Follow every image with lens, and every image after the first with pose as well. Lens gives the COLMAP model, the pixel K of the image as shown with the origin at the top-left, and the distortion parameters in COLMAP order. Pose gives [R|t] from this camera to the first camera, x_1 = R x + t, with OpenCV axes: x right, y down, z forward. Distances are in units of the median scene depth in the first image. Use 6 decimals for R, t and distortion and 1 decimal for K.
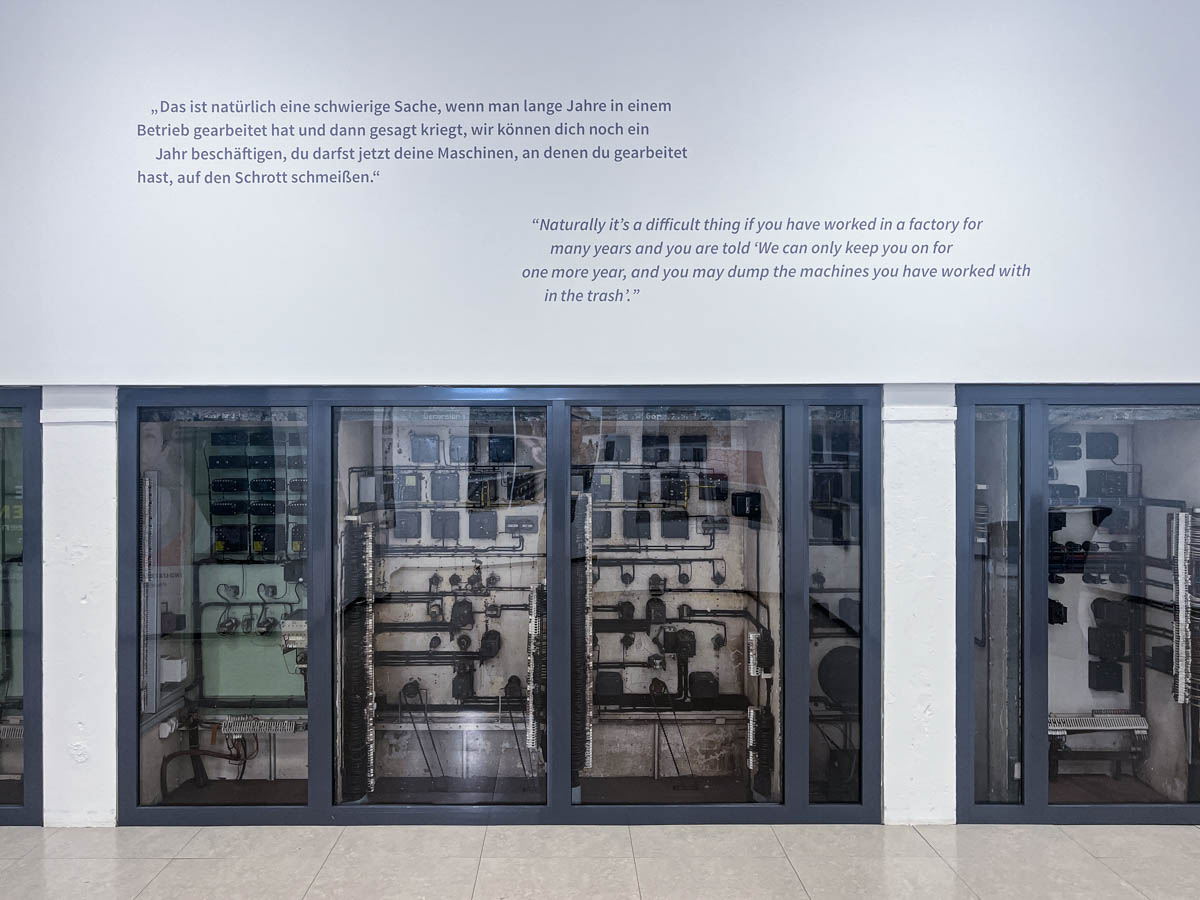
lens RADIAL K [[914.1, 0, 600.0], [0, 914.1, 450.0], [0, 0, 1]] dist [0.004685, -0.002855]
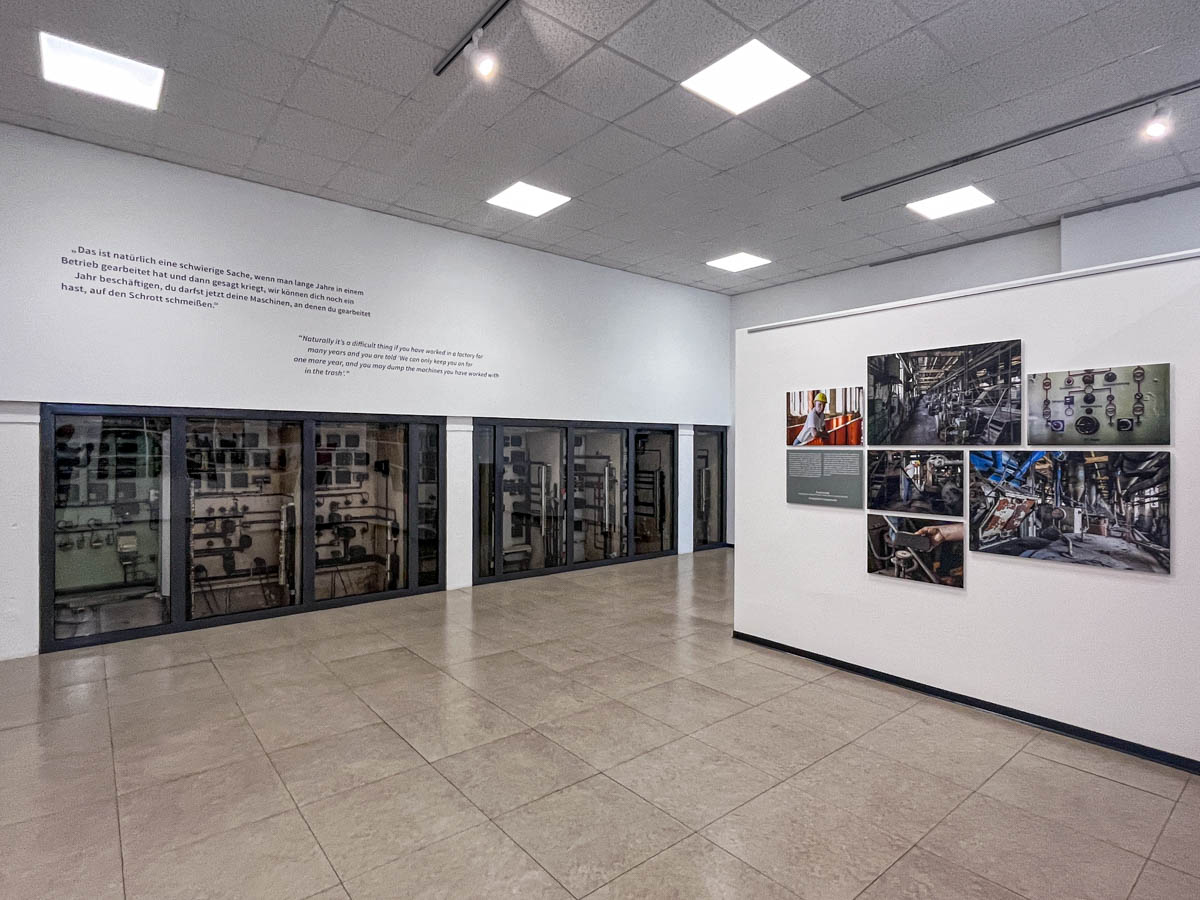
lens RADIAL K [[543.4, 0, 600.0], [0, 543.4, 450.0], [0, 0, 1]] dist [0.000416, -0.000053]
pose [[0.767971, -0.002790, 0.640479, -0.301523], [-0.002844, 0.999966, 0.007766, 0.008108], [-0.640478, -0.007786, 0.767937, -0.390445]]
